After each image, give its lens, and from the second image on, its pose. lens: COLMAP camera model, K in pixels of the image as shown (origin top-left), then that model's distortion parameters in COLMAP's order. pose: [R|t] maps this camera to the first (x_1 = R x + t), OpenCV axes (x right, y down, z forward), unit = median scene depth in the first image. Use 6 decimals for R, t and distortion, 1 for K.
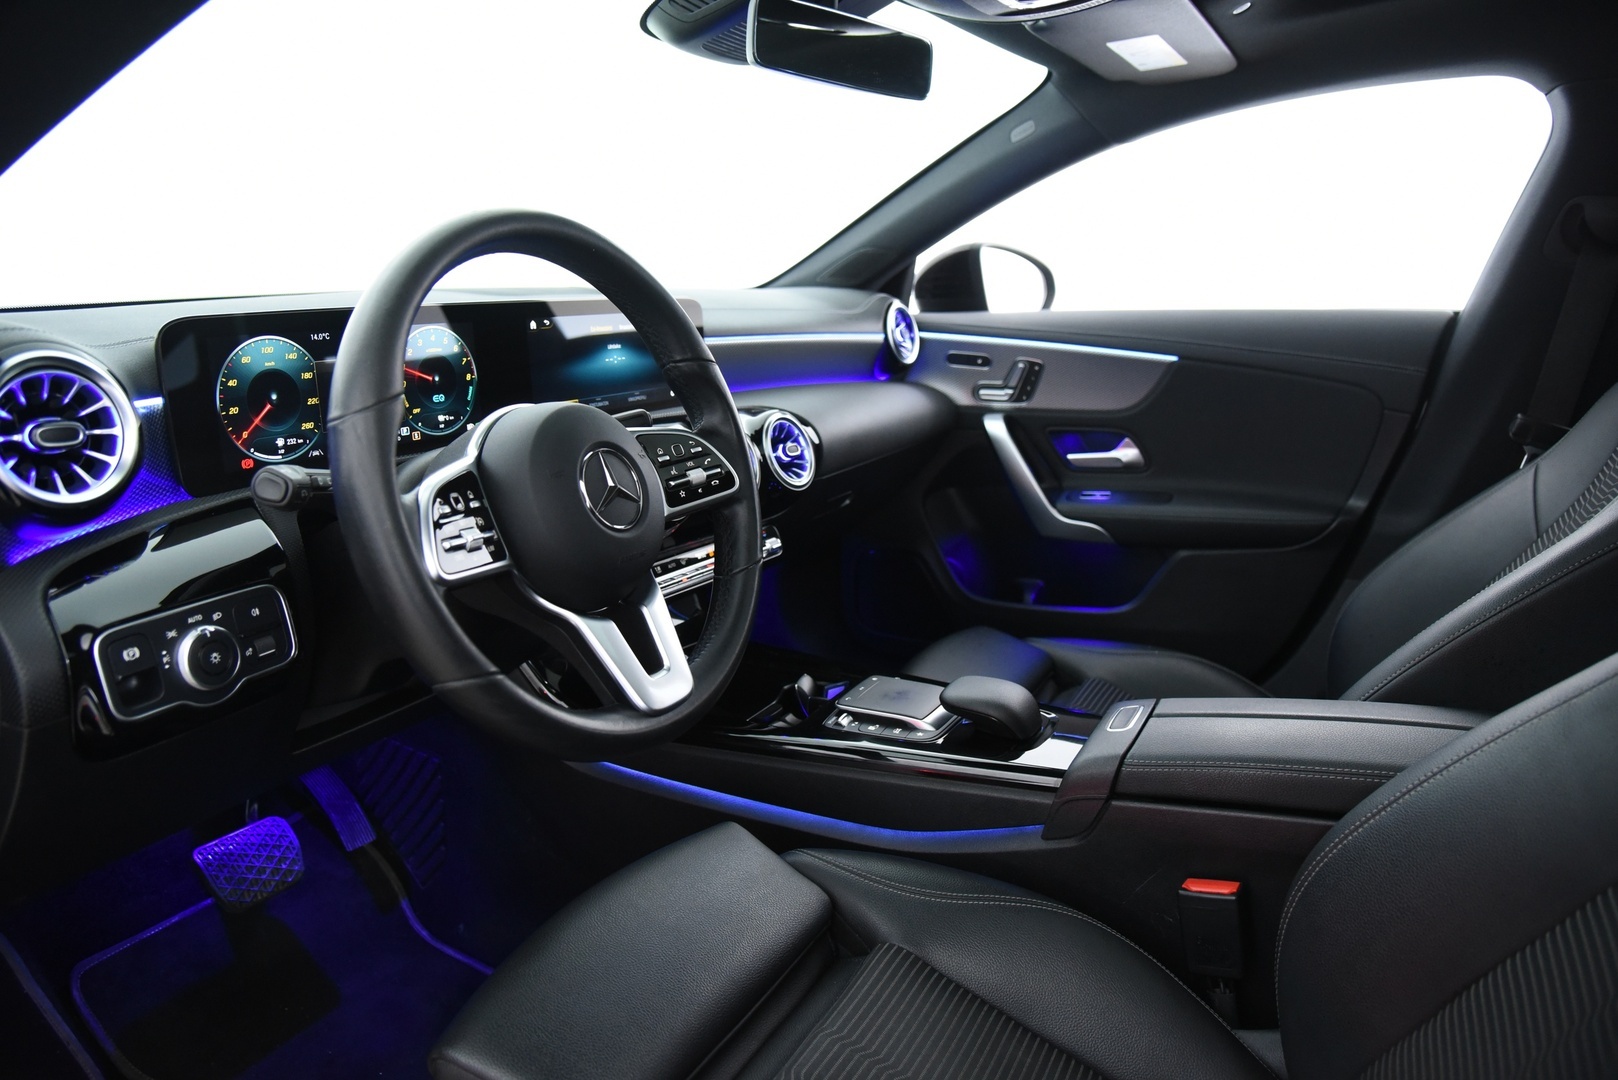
lens RADIAL K [[1107.5, 0, 818.9], [0, 1107.5, 547.7], [0, 0, 1]] dist [-0.089606, 0.032204]
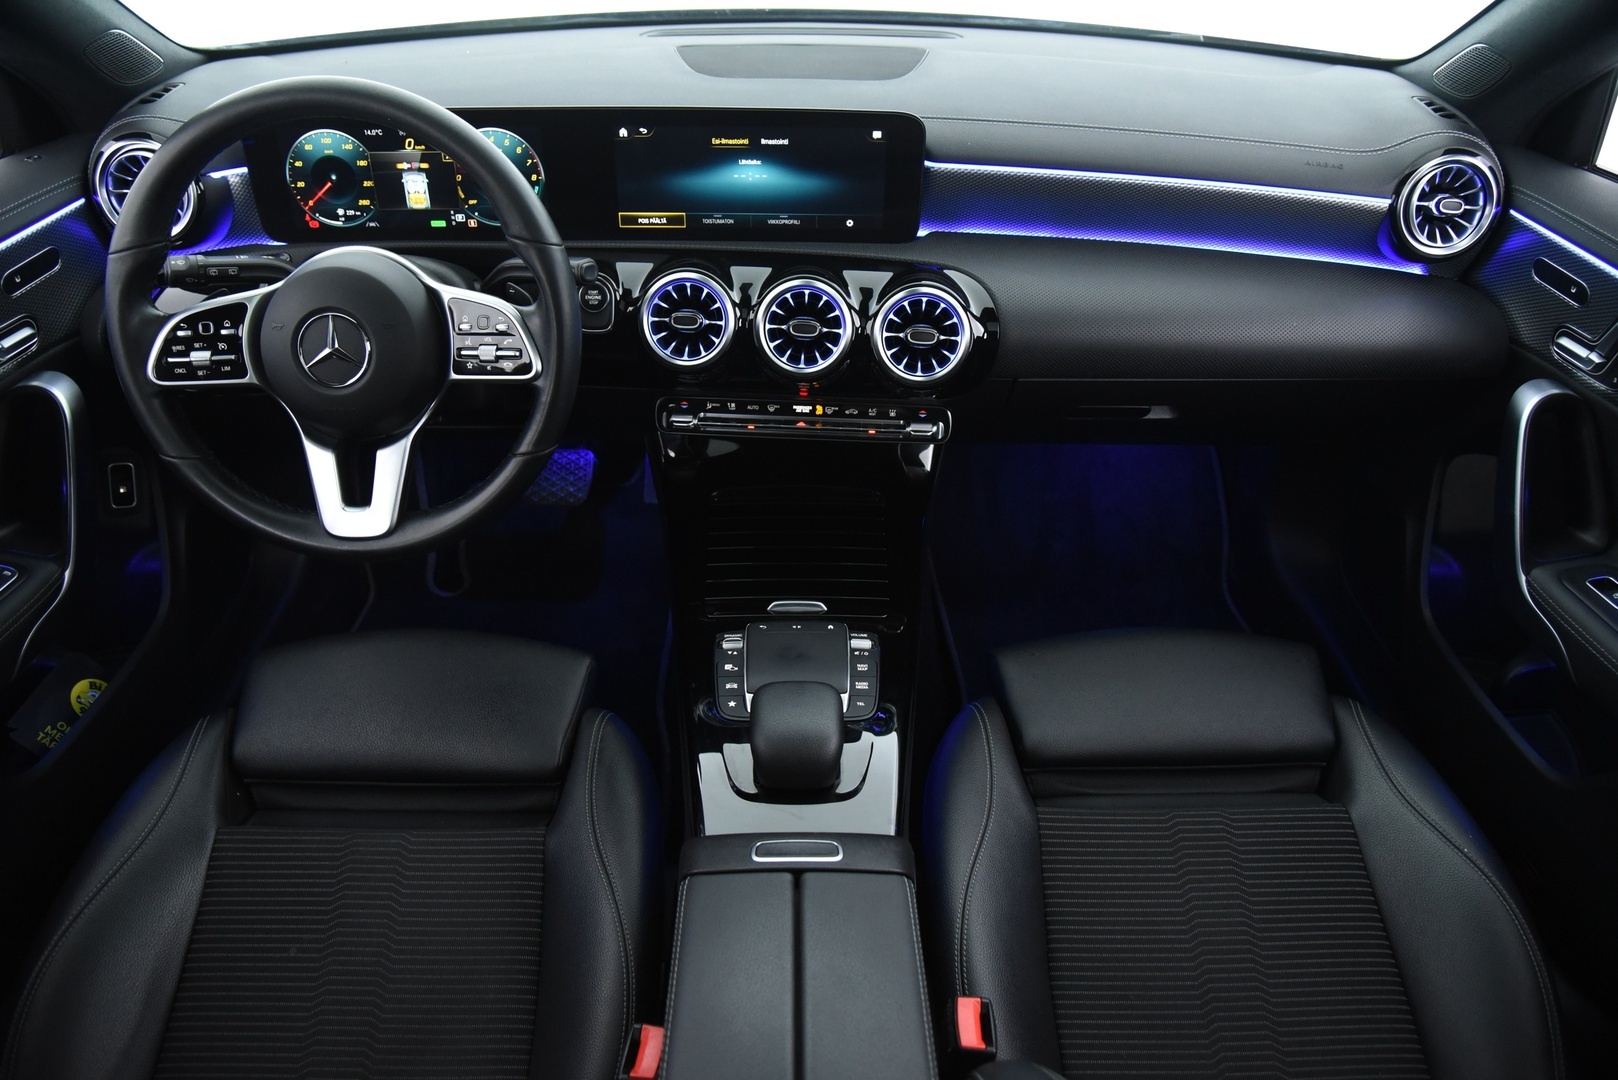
lens RADIAL K [[1107.5, 0, 809.9], [0, 1107.5, 532.9], [0, 0, 1]] dist [-0.089606, 0.032204]
pose [[0.472167, 0.508548, -0.720026, 0.885605], [-0.217889, 0.858795, 0.463676, -0.481842], [0.854156, -0.062046, 0.516302, 0.766851]]
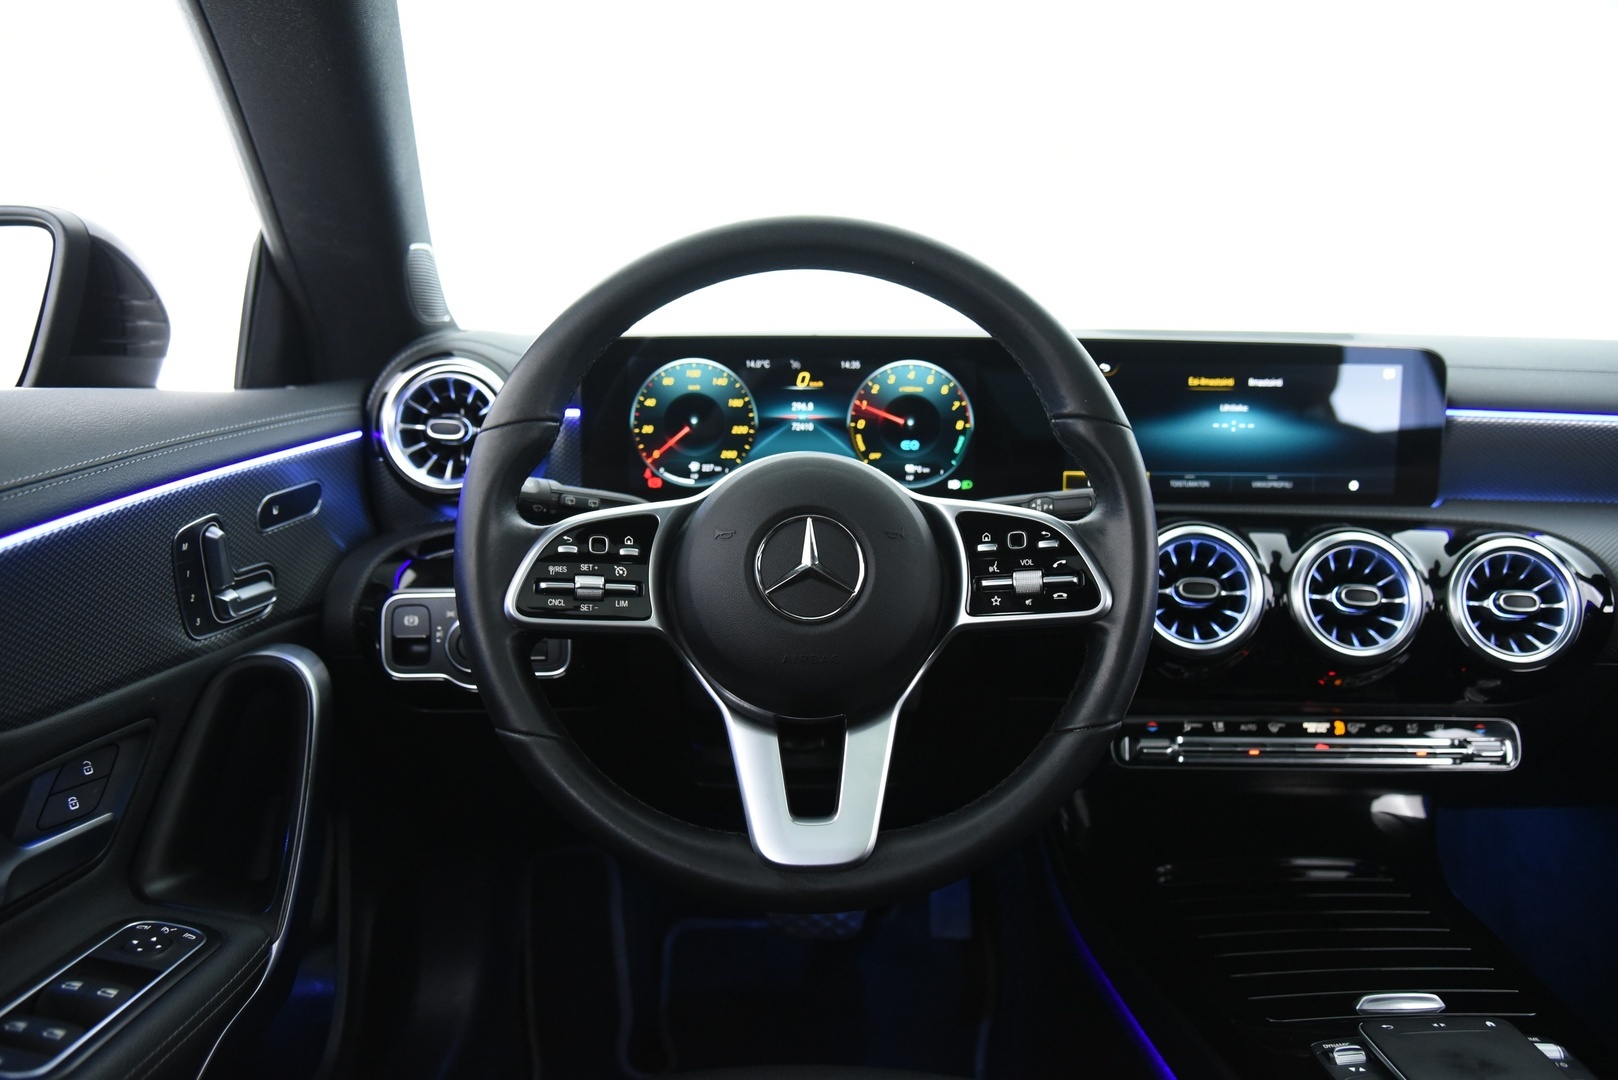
lens RADIAL K [[1187.3, 0, 796.9], [0, 1187.3, 553.3], [0, 0, 1]] dist [-0.075747, 0.016721]
pose [[0.492465, 0.152619, -0.856846, 0.474633], [-0.215372, 0.975255, 0.049926, -0.092276], [0.843263, 0.159954, 0.513149, 0.524937]]
